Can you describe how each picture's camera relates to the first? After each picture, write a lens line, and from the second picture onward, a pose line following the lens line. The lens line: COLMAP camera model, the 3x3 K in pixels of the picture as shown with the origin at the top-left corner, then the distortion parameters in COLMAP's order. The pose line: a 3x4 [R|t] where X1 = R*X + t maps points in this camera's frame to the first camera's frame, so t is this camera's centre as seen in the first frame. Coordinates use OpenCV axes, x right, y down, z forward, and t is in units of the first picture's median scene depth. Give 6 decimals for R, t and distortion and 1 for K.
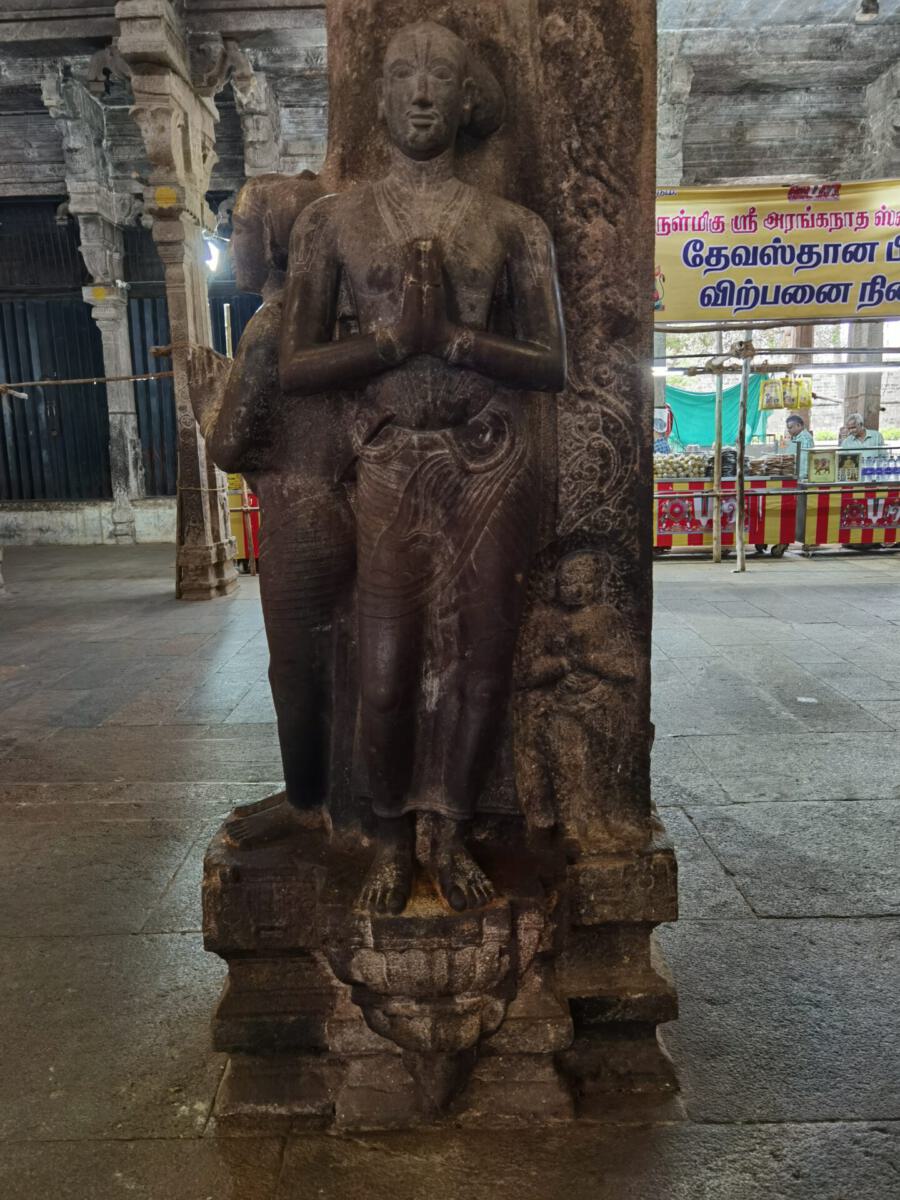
lens RADIAL K [[934.3, 0, 450.0], [0, 934.3, 600.0], [0, 0, 1]] dist [0.003285, -0.004280]
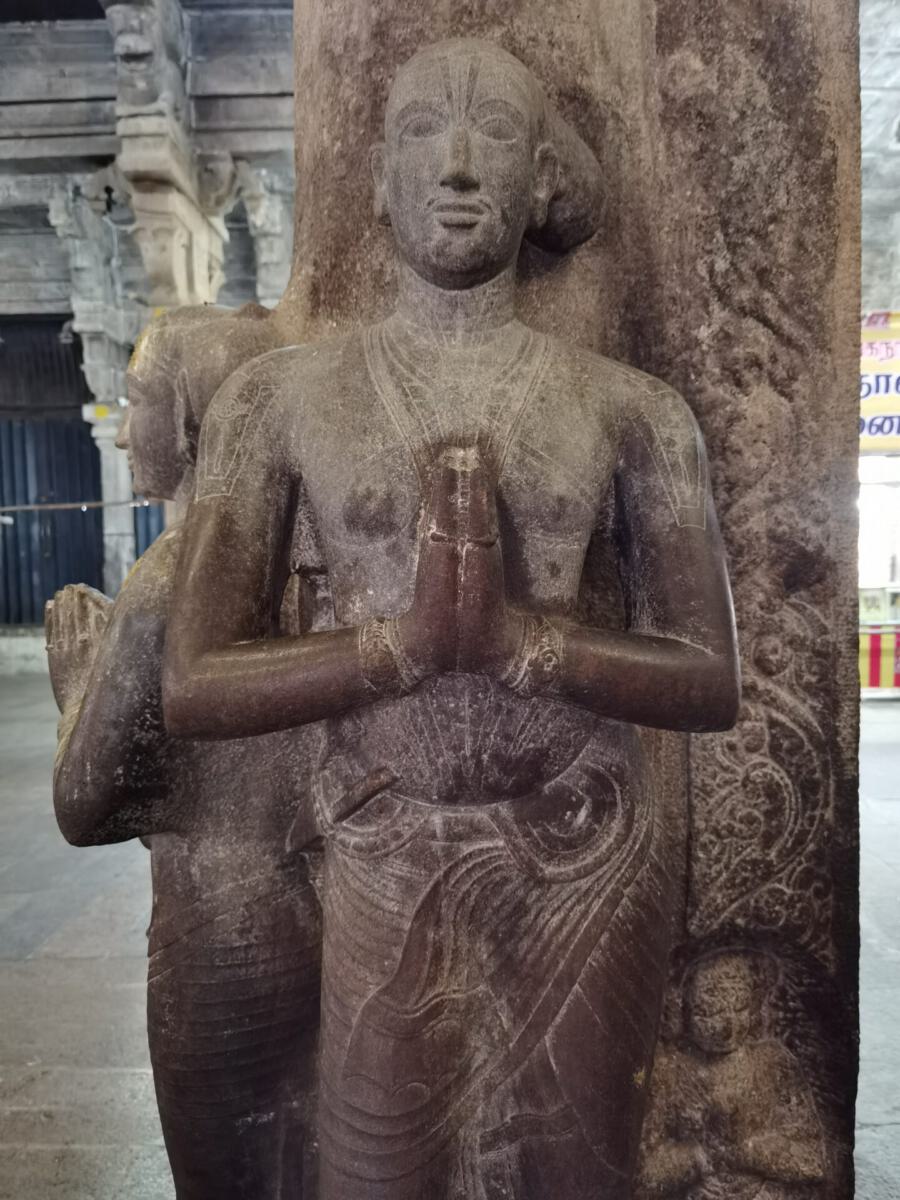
lens RADIAL K [[956.4, 0, 472.1], [0, 956.4, 598.4], [0, 0, 1]] dist [-0.059207, 0.097020]
pose [[0.999935, 0.007563, 0.008567, -0.022246], [-0.006502, 0.993021, -0.117757, -0.215046], [-0.009398, 0.117693, 0.993006, 0.448668]]
